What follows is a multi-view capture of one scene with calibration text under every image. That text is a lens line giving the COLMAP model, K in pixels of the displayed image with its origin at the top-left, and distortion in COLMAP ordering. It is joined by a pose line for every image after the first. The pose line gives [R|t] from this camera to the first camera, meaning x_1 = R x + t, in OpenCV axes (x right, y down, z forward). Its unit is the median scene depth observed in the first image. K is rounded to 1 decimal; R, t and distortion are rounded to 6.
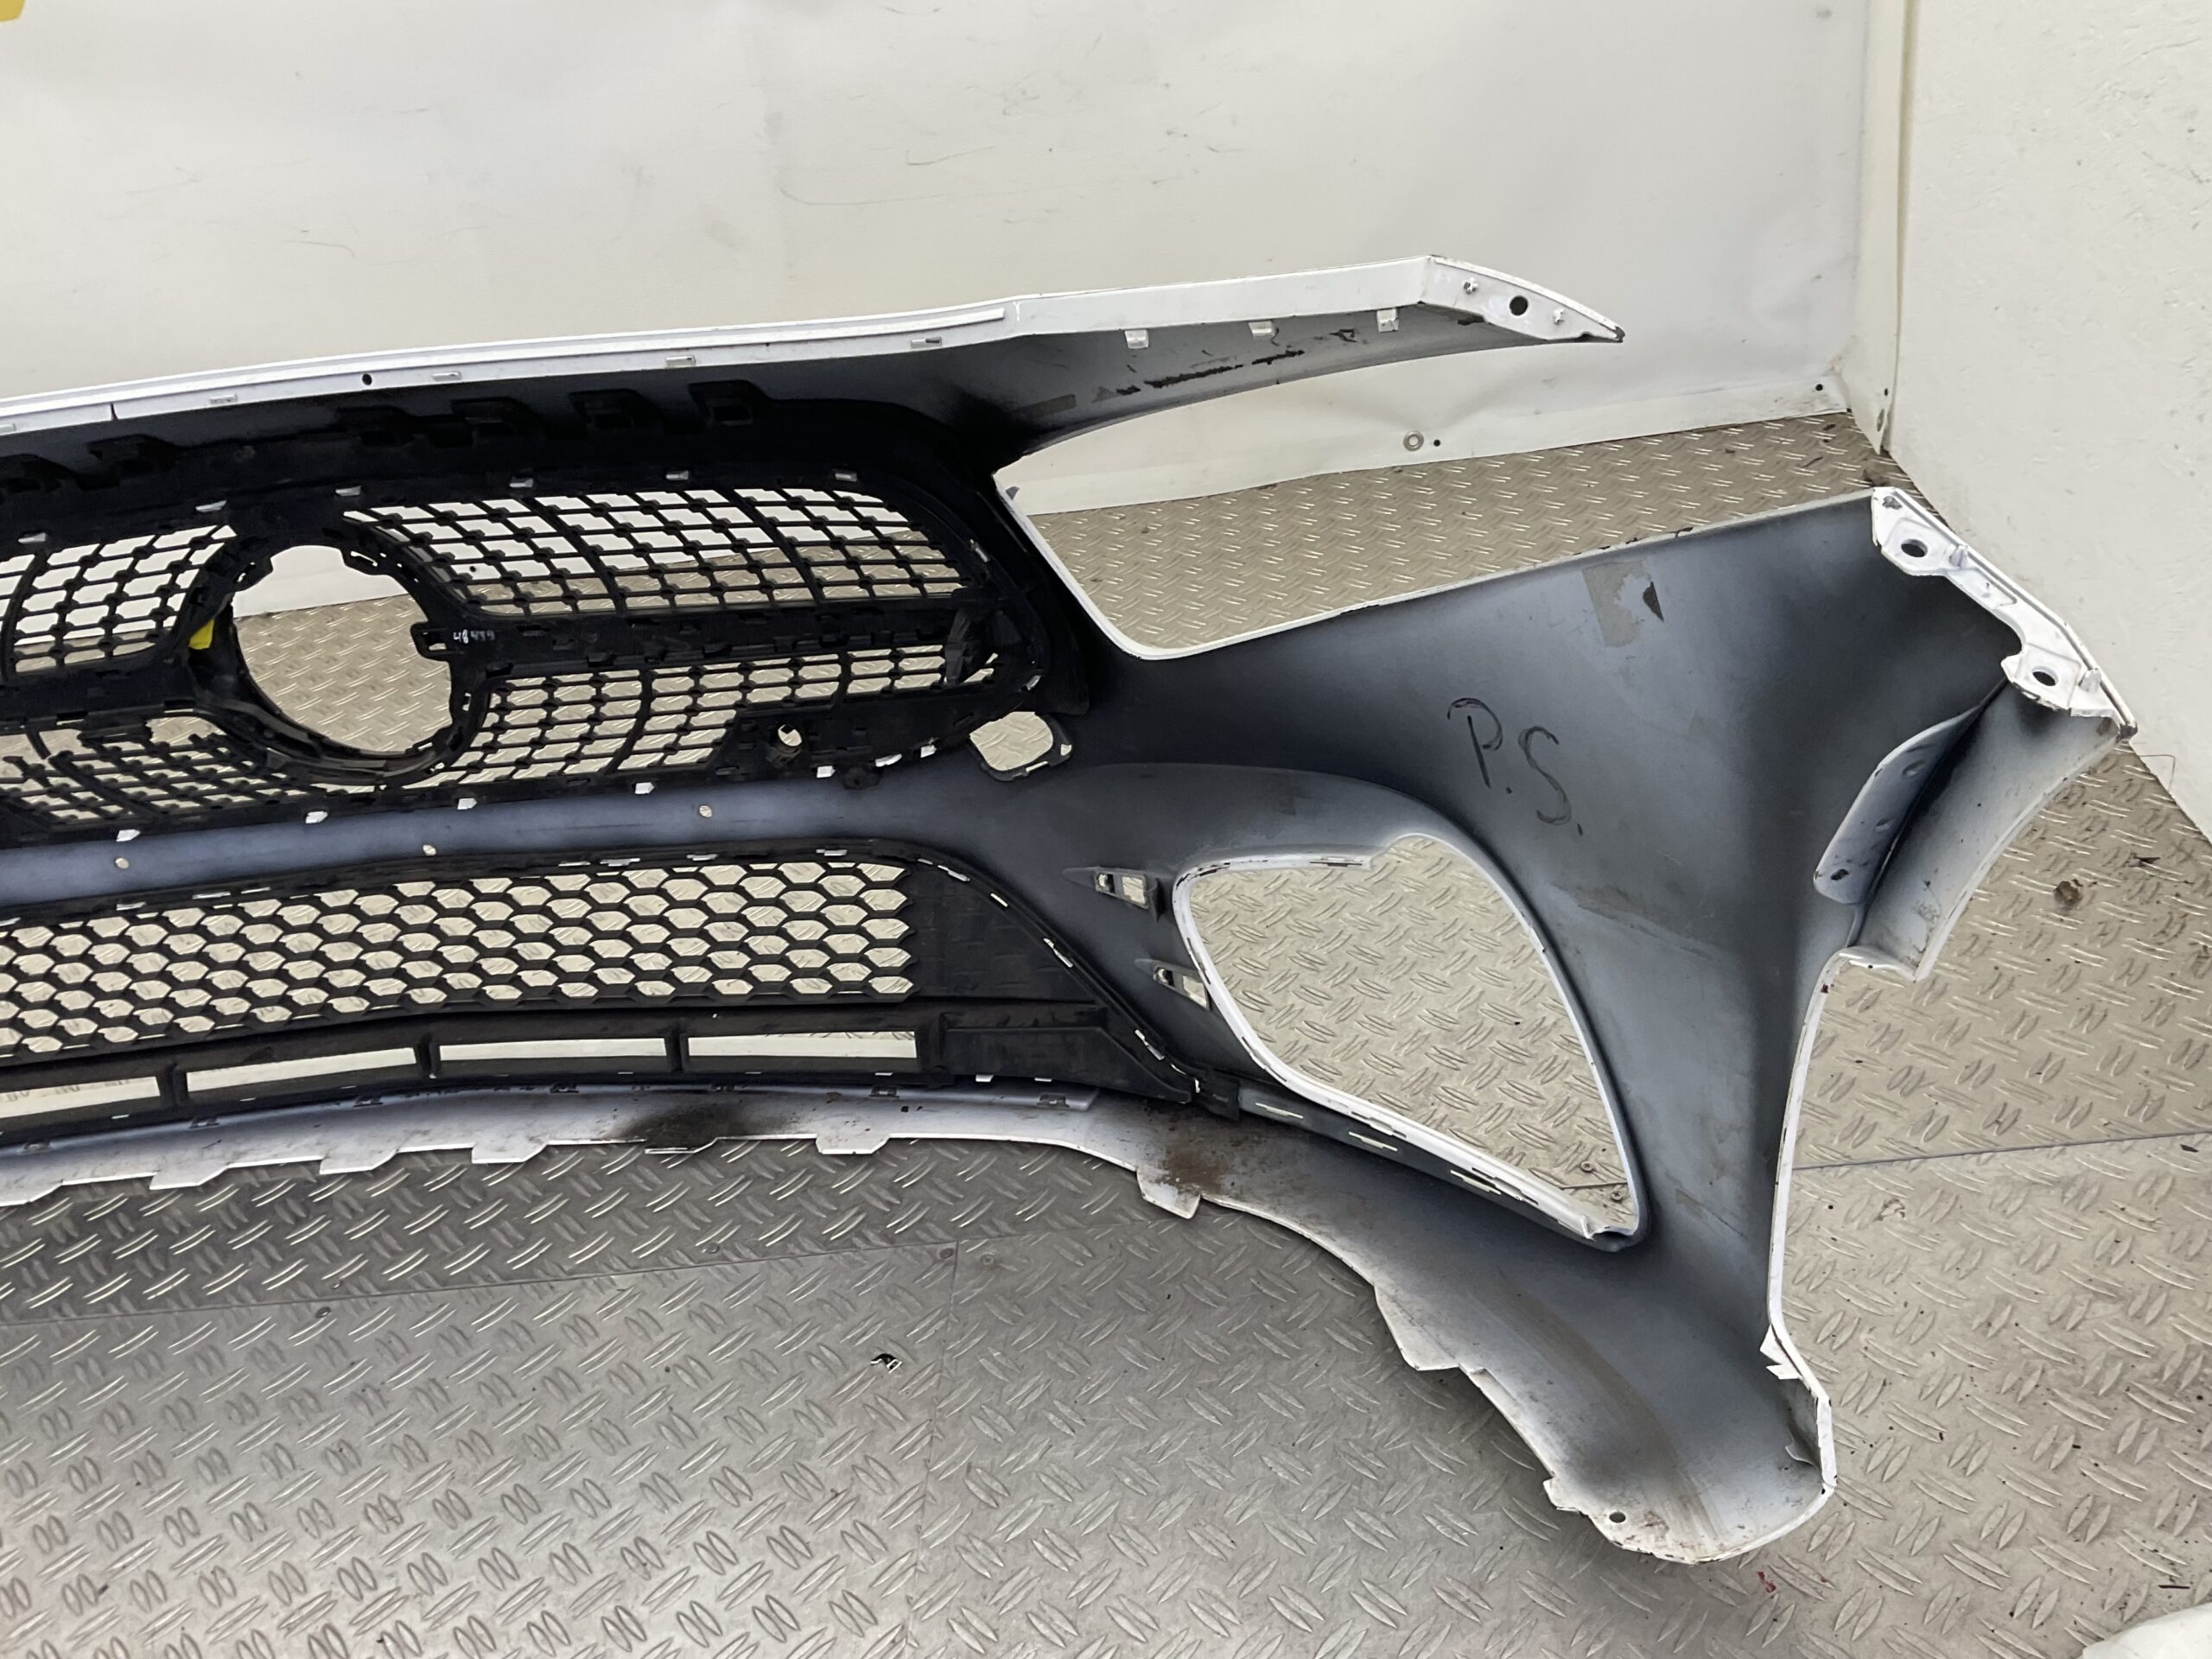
lens RADIAL K [[1867.6, 0, 1106.0], [0, 1867.6, 818.1], [0, 0, 1]] dist [0.061892, -0.107982]
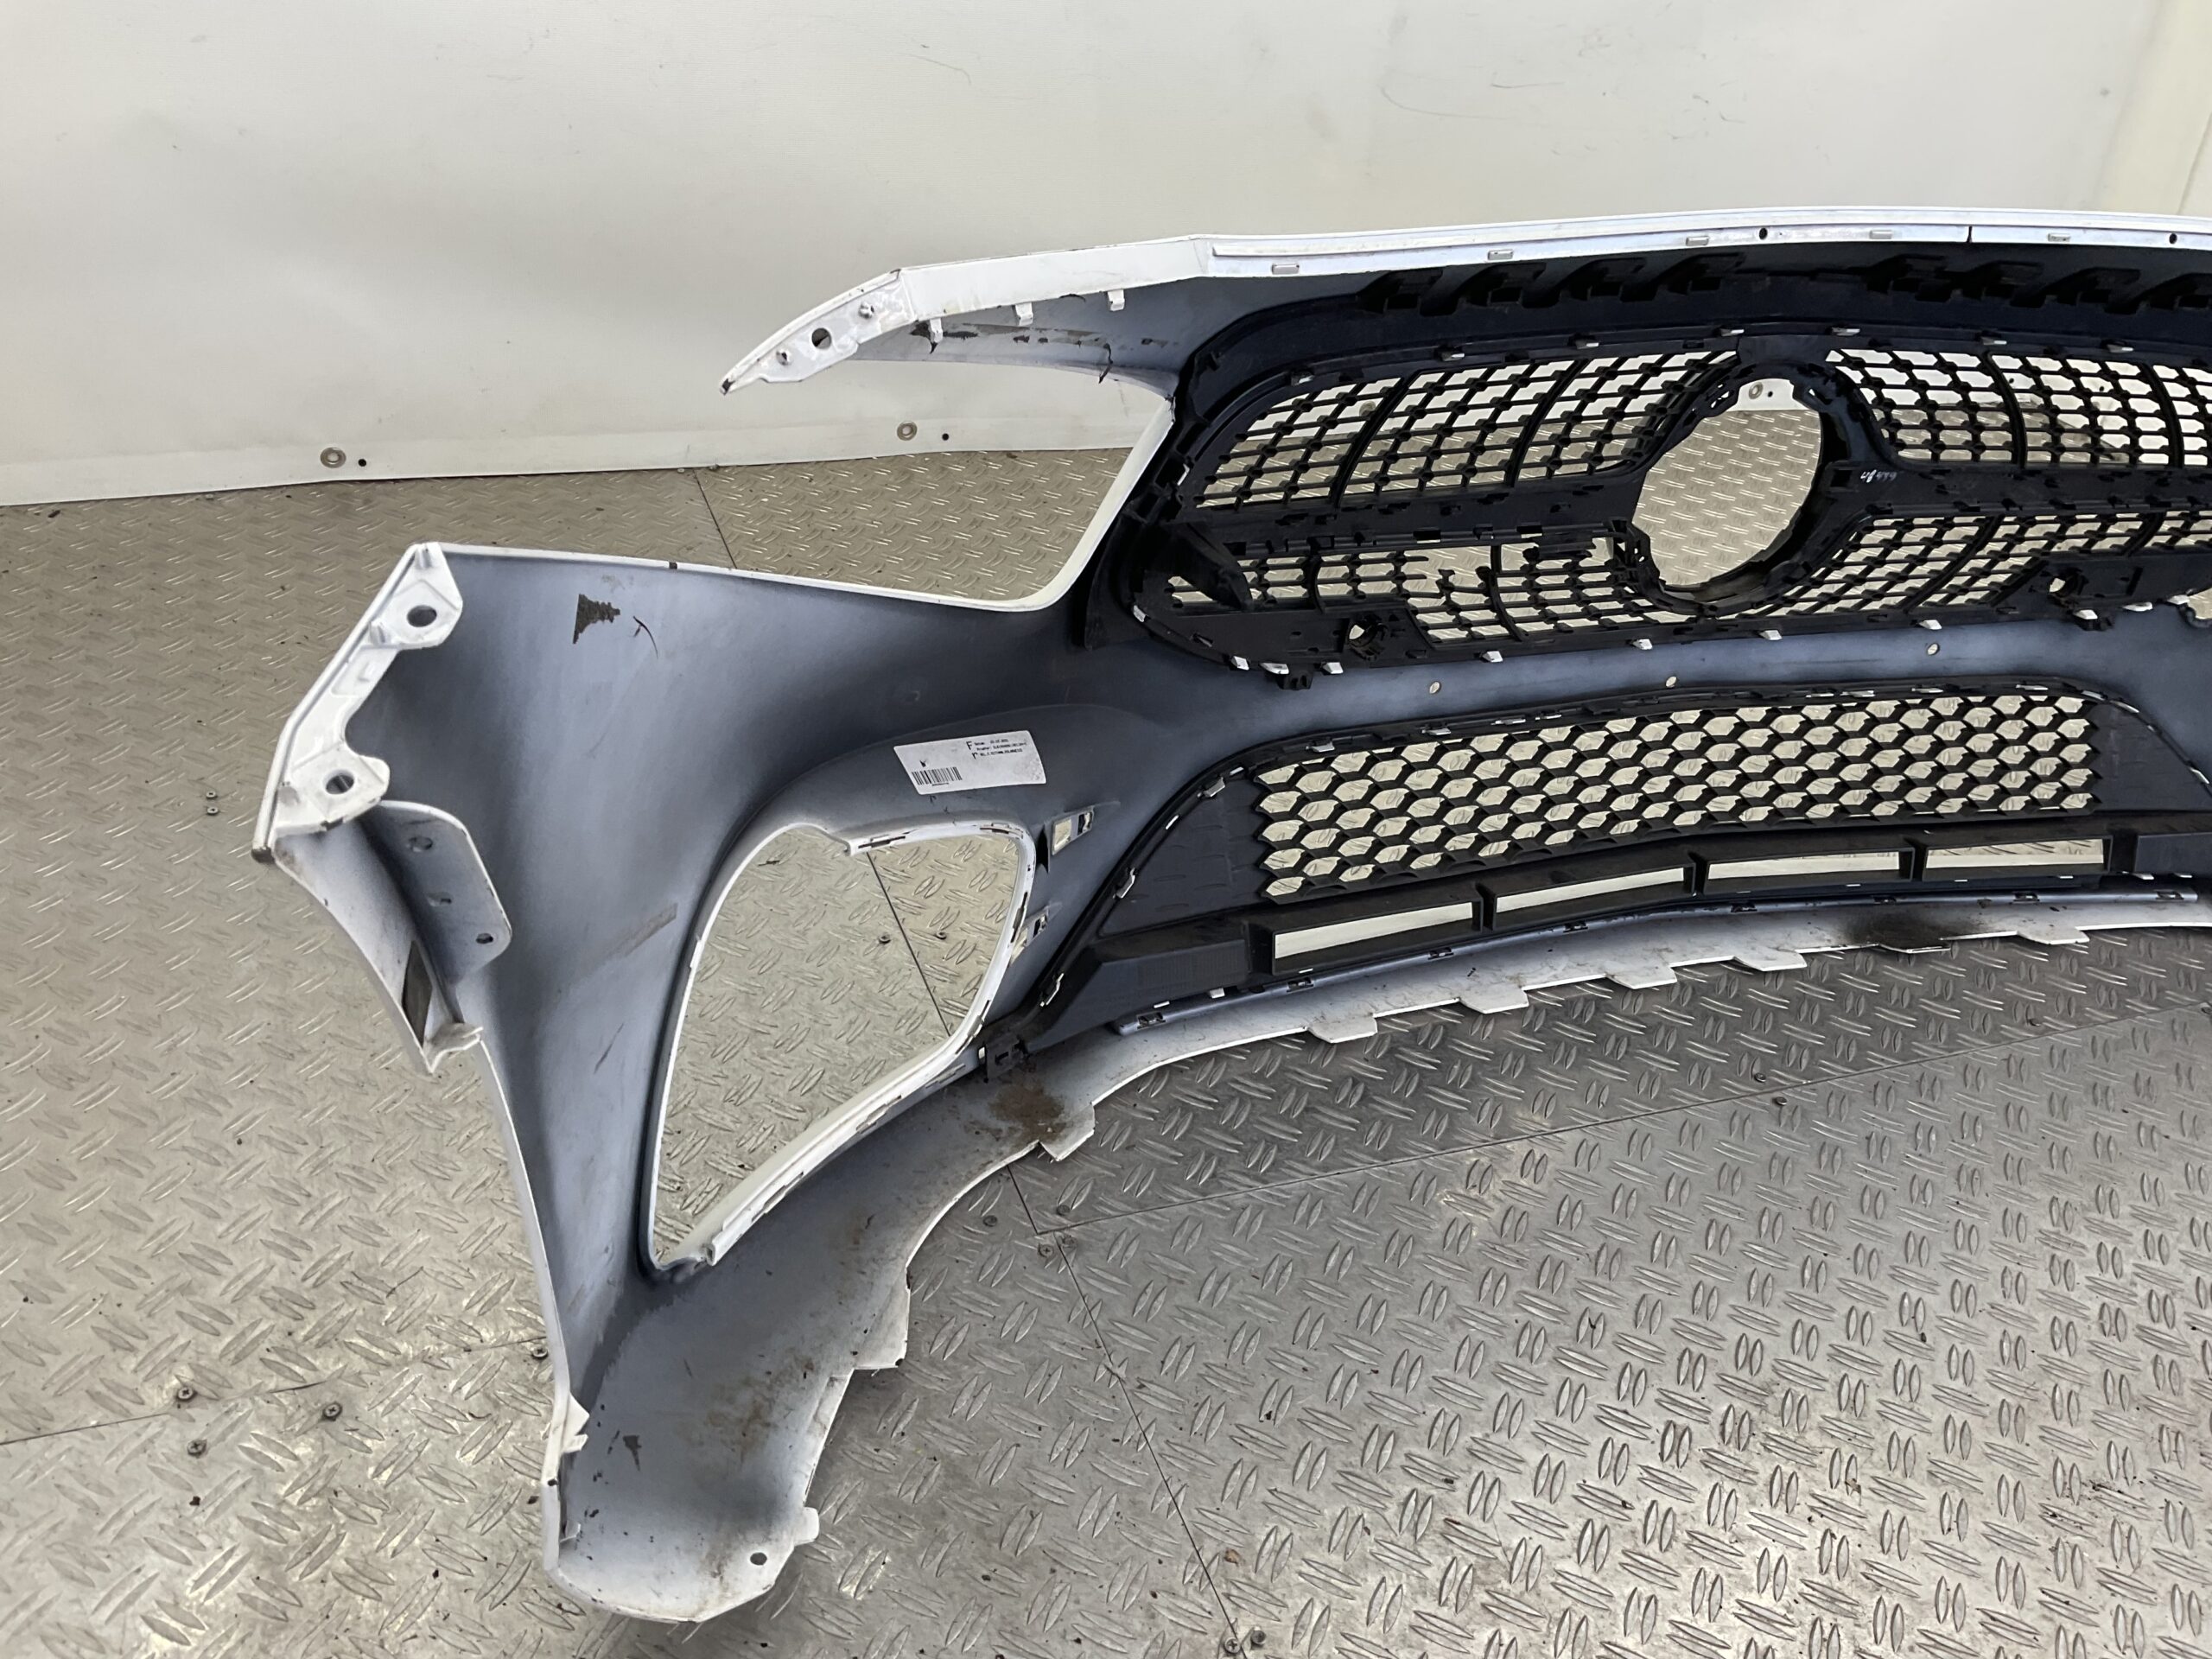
lens RADIAL K [[1867.6, 0, 1106.0], [0, 1867.6, 818.1], [0, 0, 1]] dist [0.061892, -0.107982]
pose [[0.914427, -0.004603, 0.404726, -1.151039], [0.005400, 0.999985, -0.000827, 0.097857], [-0.404716, 0.002942, 0.914438, 0.166511]]
